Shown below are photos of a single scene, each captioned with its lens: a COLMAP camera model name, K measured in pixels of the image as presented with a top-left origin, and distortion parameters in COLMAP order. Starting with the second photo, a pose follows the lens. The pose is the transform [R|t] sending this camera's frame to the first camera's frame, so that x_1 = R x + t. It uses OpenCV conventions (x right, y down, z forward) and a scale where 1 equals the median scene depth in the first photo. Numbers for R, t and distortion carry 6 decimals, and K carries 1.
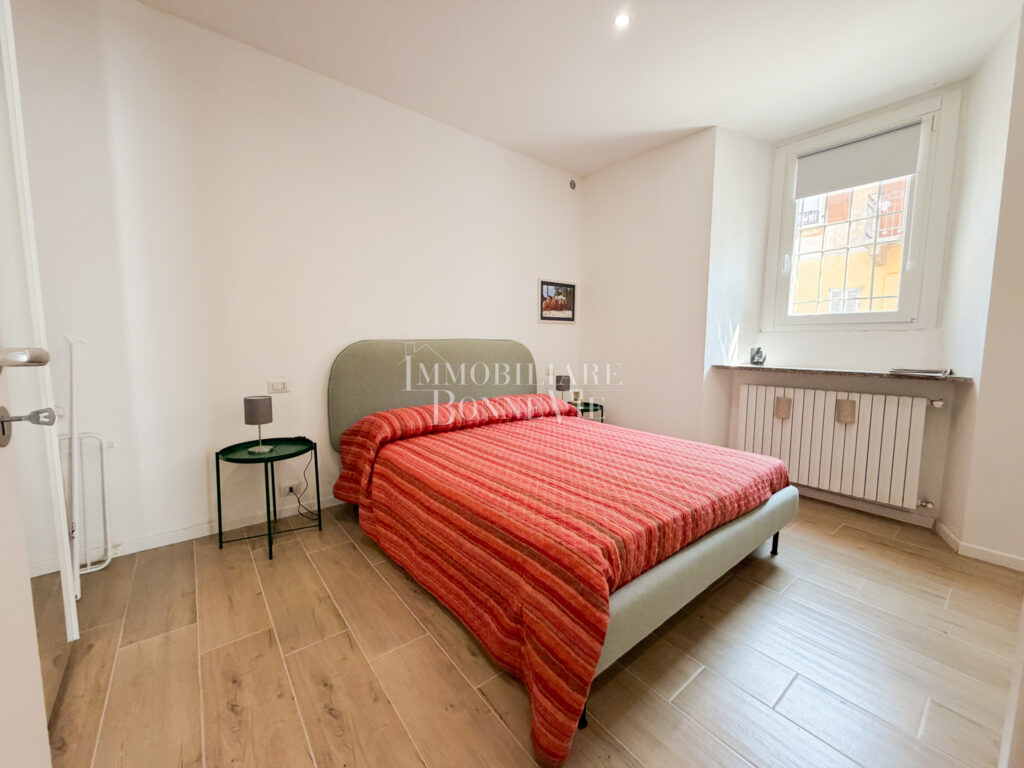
lens RADIAL K [[406.7, 0, 508.9], [0, 406.7, 379.2], [0, 0, 1]] dist [-0.001410, 0.000171]
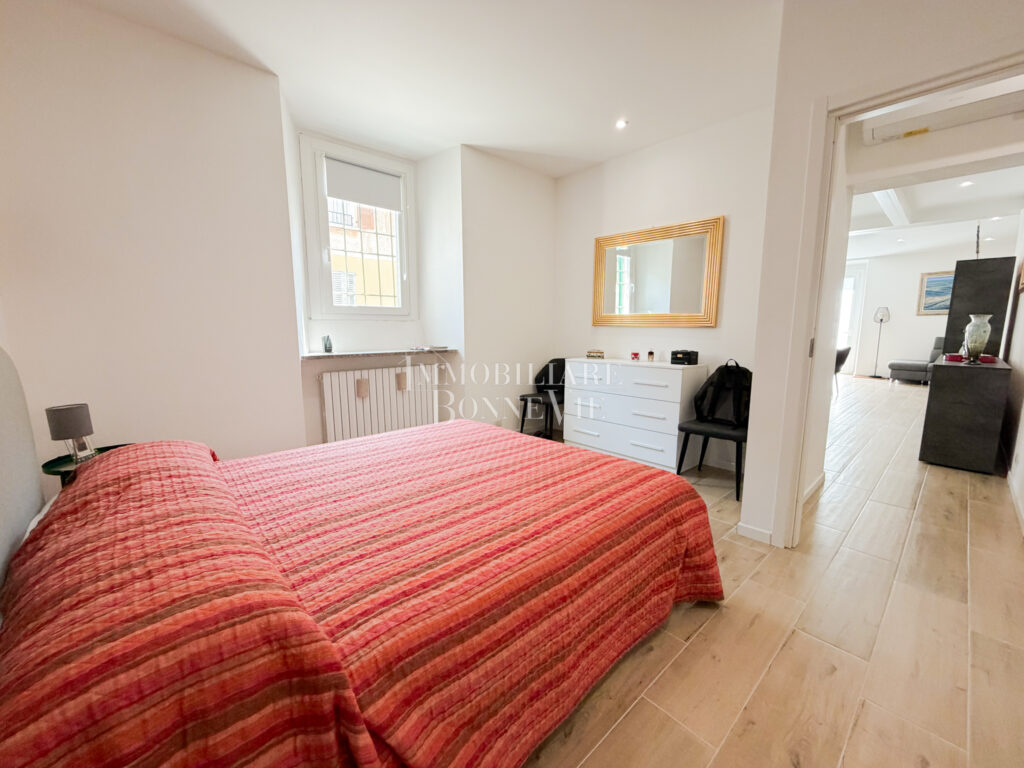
lens RADIAL K [[406.7, 0, 508.1], [0, 406.7, 382.3], [0, 0, 1]] dist [-0.001410, 0.000171]
pose [[-0.056249, -0.143678, 0.988025, -0.642280], [0.090697, 0.984765, 0.148367, -0.106022], [-0.994289, 0.097956, -0.042360, 0.880647]]
